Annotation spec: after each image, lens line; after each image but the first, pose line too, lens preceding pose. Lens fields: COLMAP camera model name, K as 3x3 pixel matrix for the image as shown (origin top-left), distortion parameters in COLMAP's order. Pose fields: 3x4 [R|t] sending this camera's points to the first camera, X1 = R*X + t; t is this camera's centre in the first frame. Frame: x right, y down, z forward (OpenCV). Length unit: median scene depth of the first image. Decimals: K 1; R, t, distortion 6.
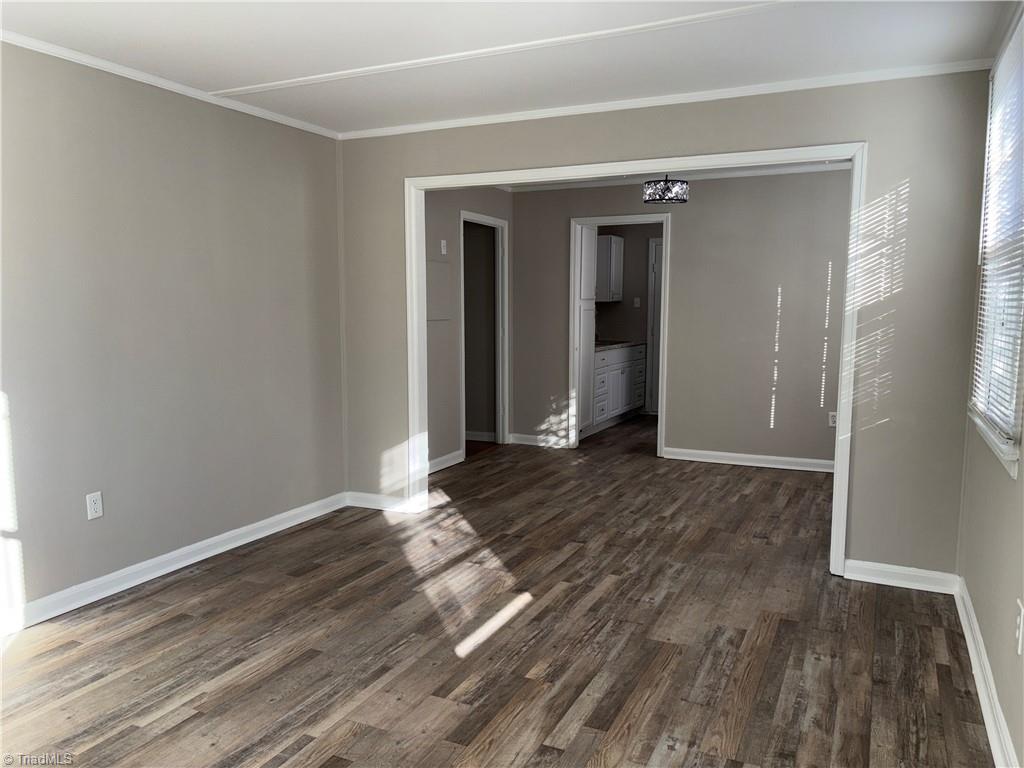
lens RADIAL K [[787.0, 0, 512.0], [0, 787.0, 384.0], [0, 0, 1]] dist [0.003759, 0.001648]
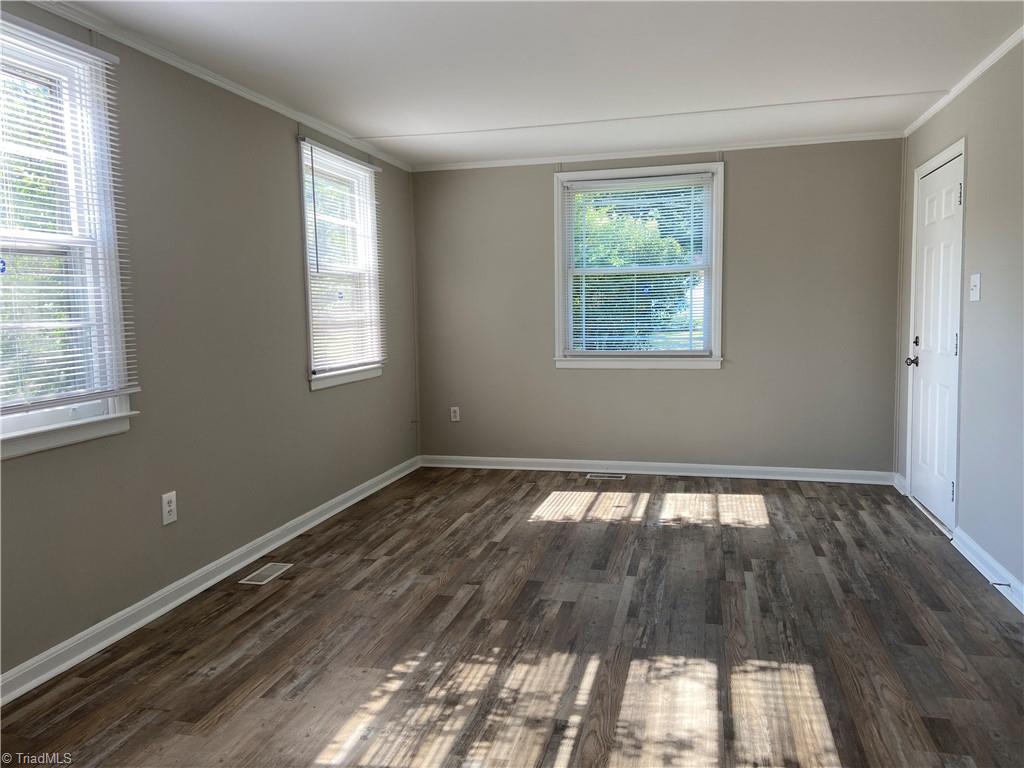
lens RADIAL K [[780.8, 0, 512.0], [0, 780.8, 384.0], [0, 0, 1]] dist [0.166884, -0.235717]
pose [[-0.979763, 0.035635, -0.196963, 0.221820], [-0.004110, 0.980236, 0.197790, -0.188639], [0.200119, 0.194597, -0.960252, 2.014908]]
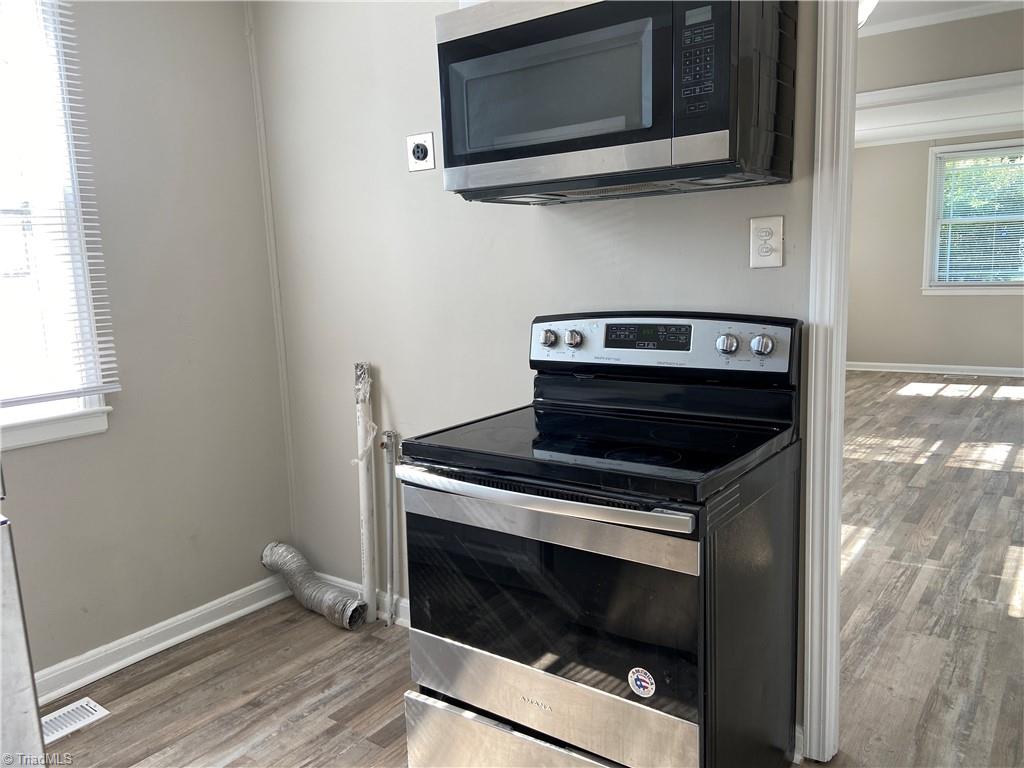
lens RADIAL K [[780.8, 0, 512.0], [0, 780.8, 384.0], [0, 0, 1]] dist [0.166884, -0.235717]
pose [[-0.982427, 0.004860, 0.186585, 0.602656], [0.052837, 0.966011, 0.253043, -0.313635], [-0.179013, 0.258455, -0.949292, 3.094100]]
